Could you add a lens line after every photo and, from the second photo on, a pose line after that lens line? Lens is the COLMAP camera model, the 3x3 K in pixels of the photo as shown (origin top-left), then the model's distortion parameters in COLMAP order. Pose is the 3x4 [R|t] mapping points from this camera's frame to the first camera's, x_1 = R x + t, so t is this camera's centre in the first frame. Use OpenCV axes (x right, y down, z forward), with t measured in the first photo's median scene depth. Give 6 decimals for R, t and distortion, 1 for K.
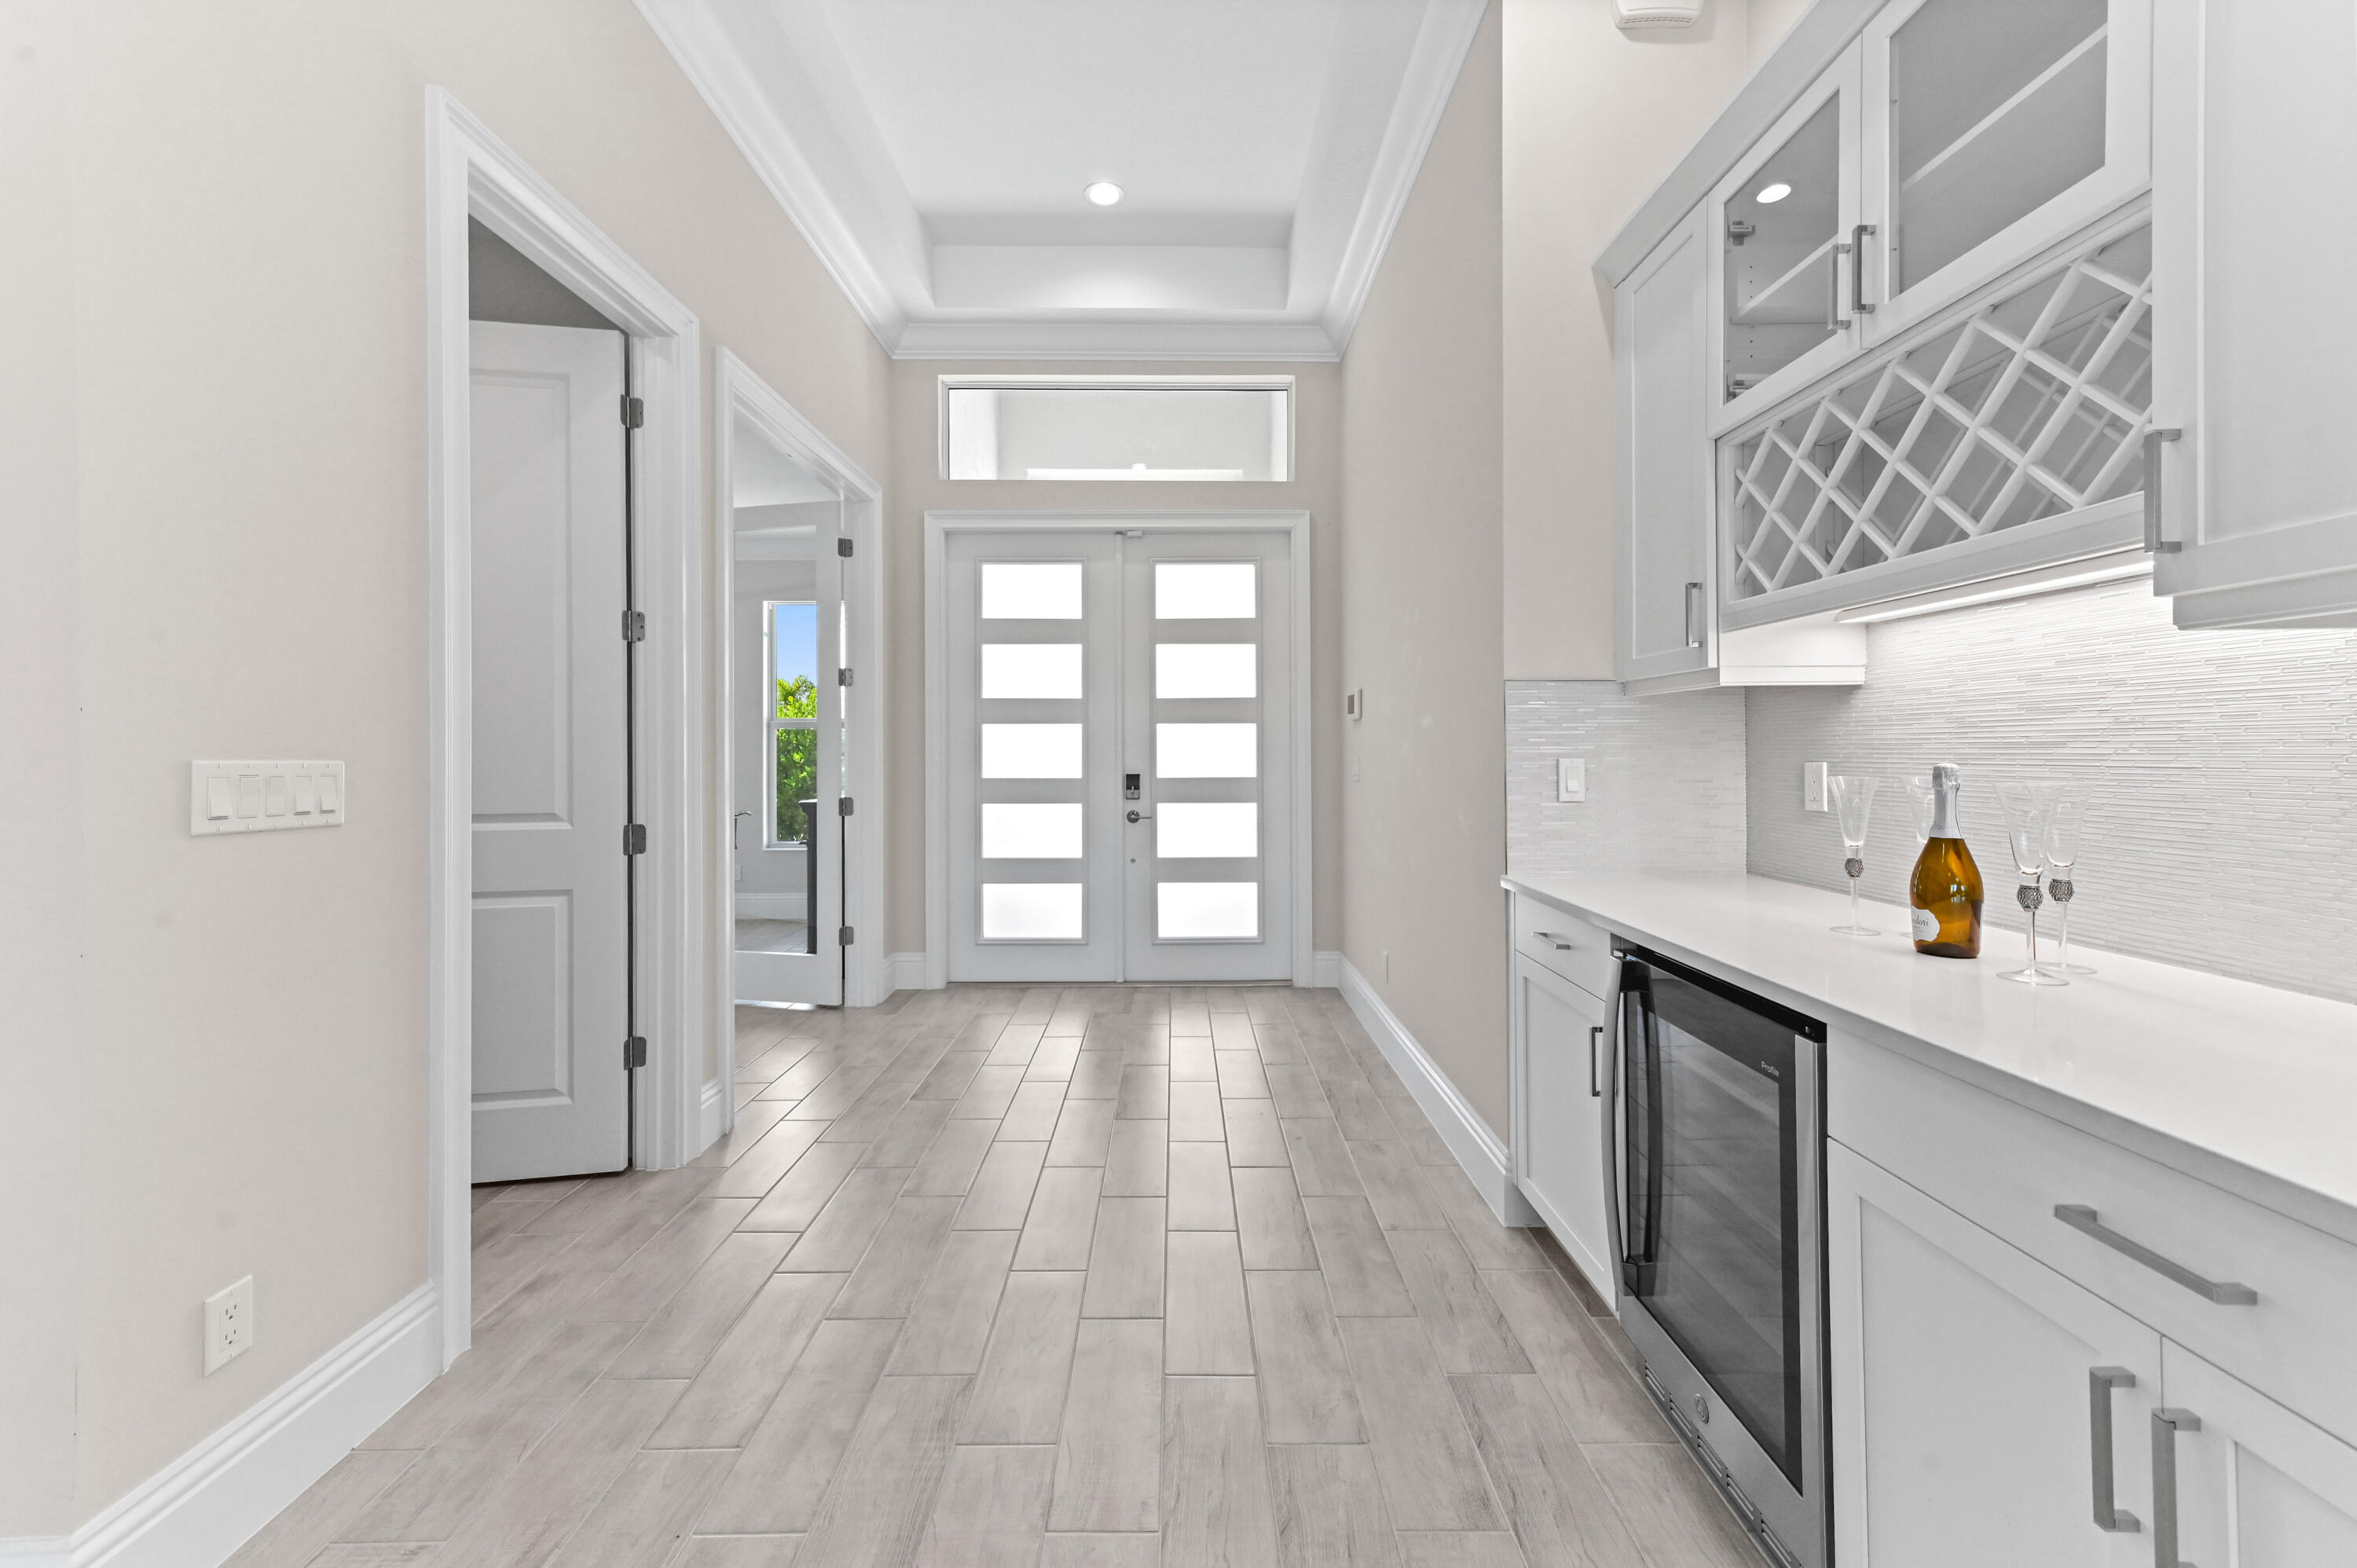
lens RADIAL K [[935.9, 0, 1178.9], [0, 935.9, 747.3], [0, 0, 1]] dist [0.012827, 0.000050]
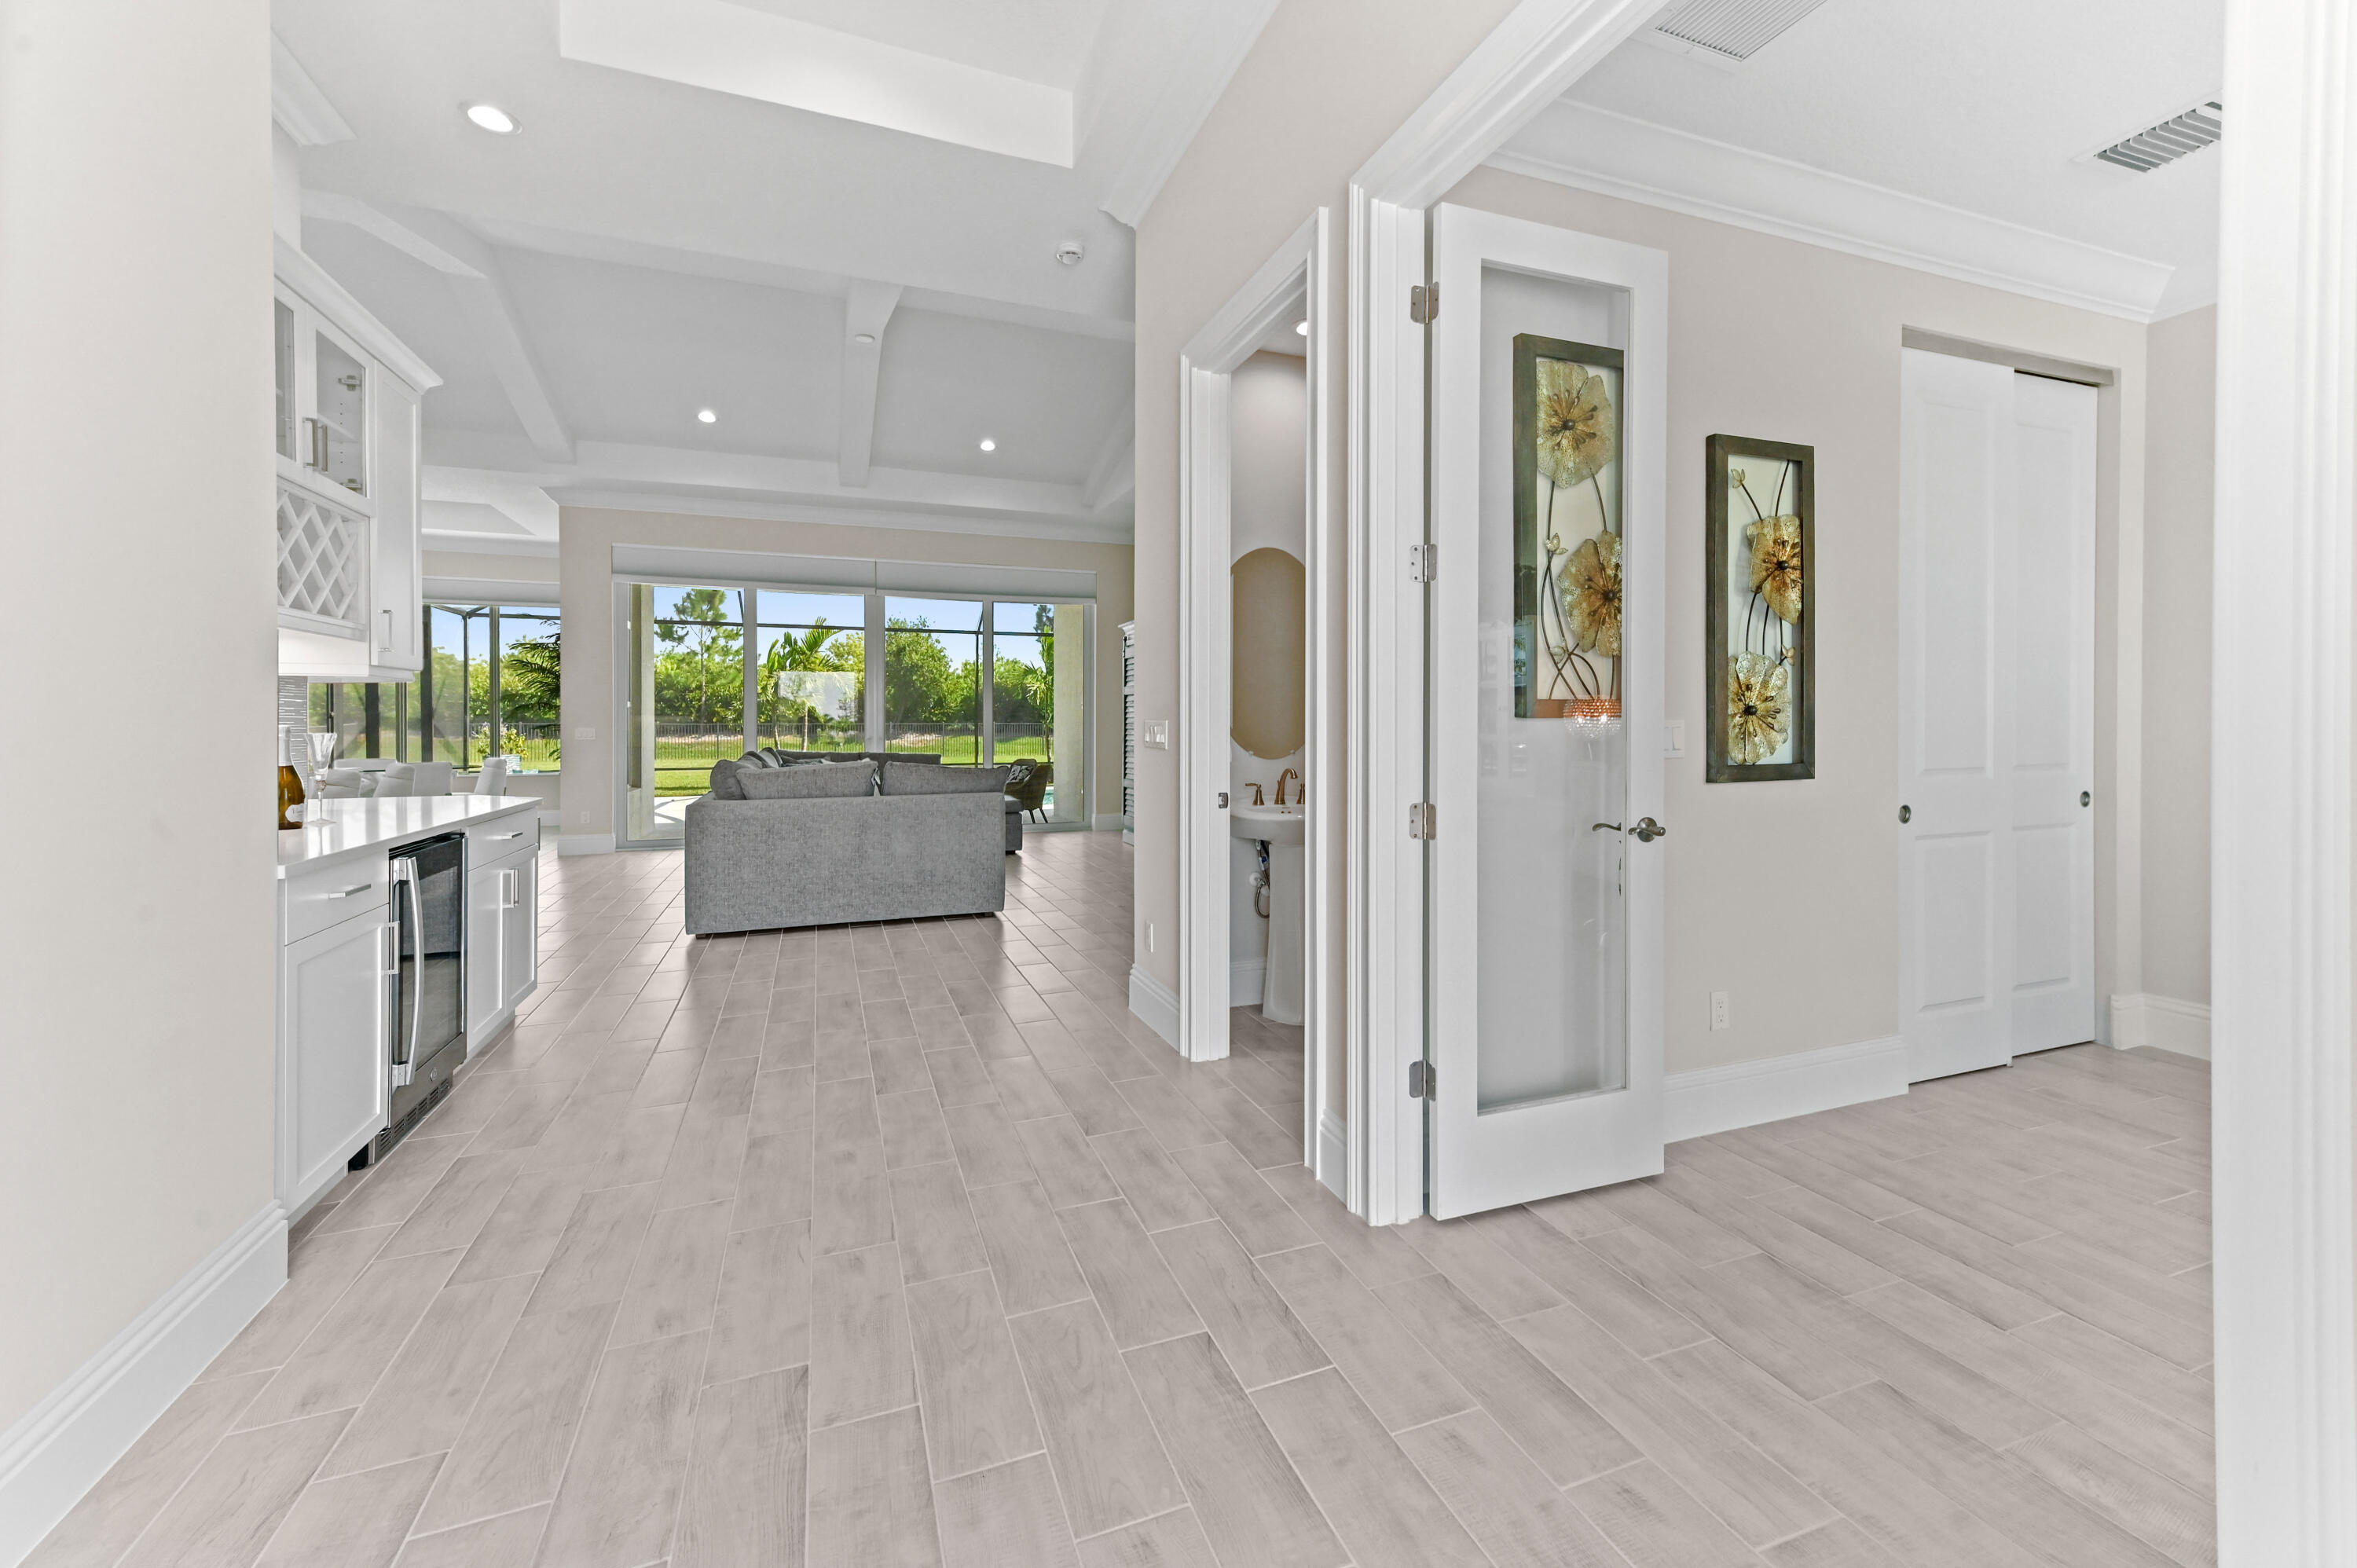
lens RADIAL K [[946.3, 0, 1174.8], [0, 946.3, 730.6], [0, 0, 1]] dist [0.012089, -0.000026]
pose [[-0.937147, 0.006559, -0.348873, -0.078894], [0.005822, 0.999978, 0.003160, 0.015852], [0.348886, 0.000930, -0.937165, 1.641011]]
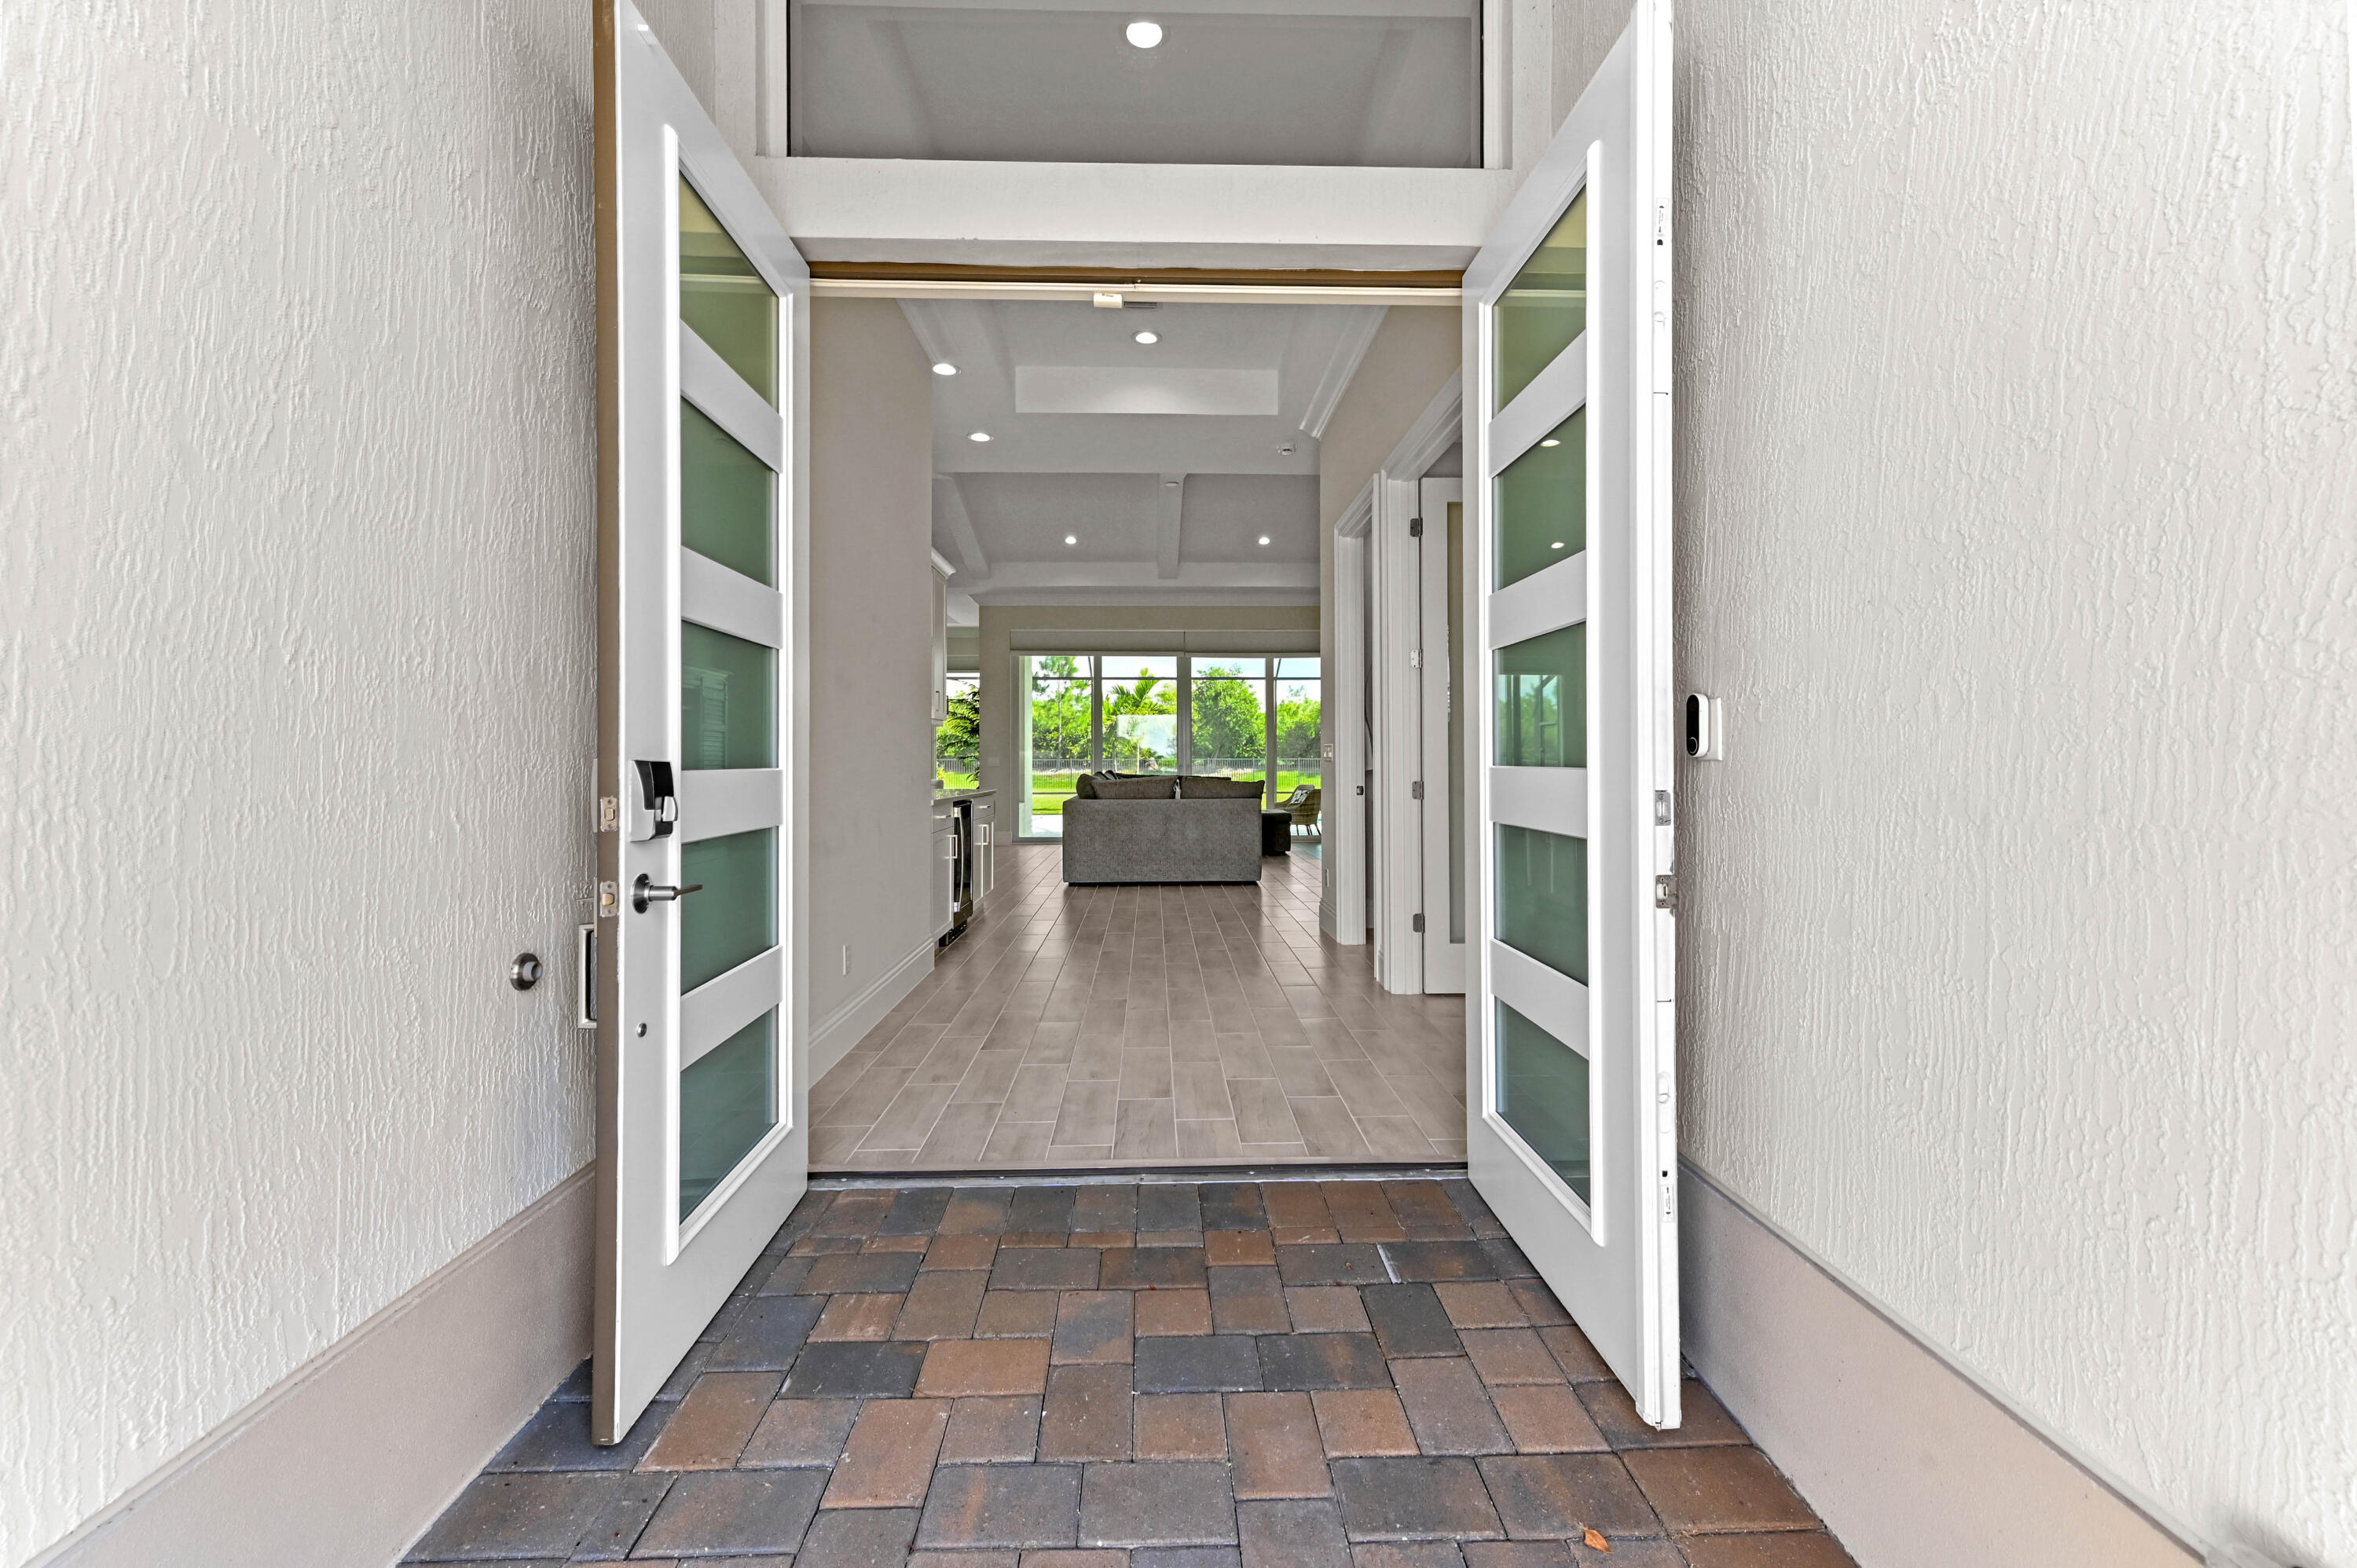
lens RADIAL K [[924.5, 0, 1177.8], [0, 924.5, 780.3], [0, 0, 1]] dist [0.016066, -0.000137]
pose [[-0.999652, 0.005414, -0.025802, -0.111460], [0.005043, 0.999883, 0.014410, 0.051933], [0.025877, 0.014275, -0.999563, 2.400967]]
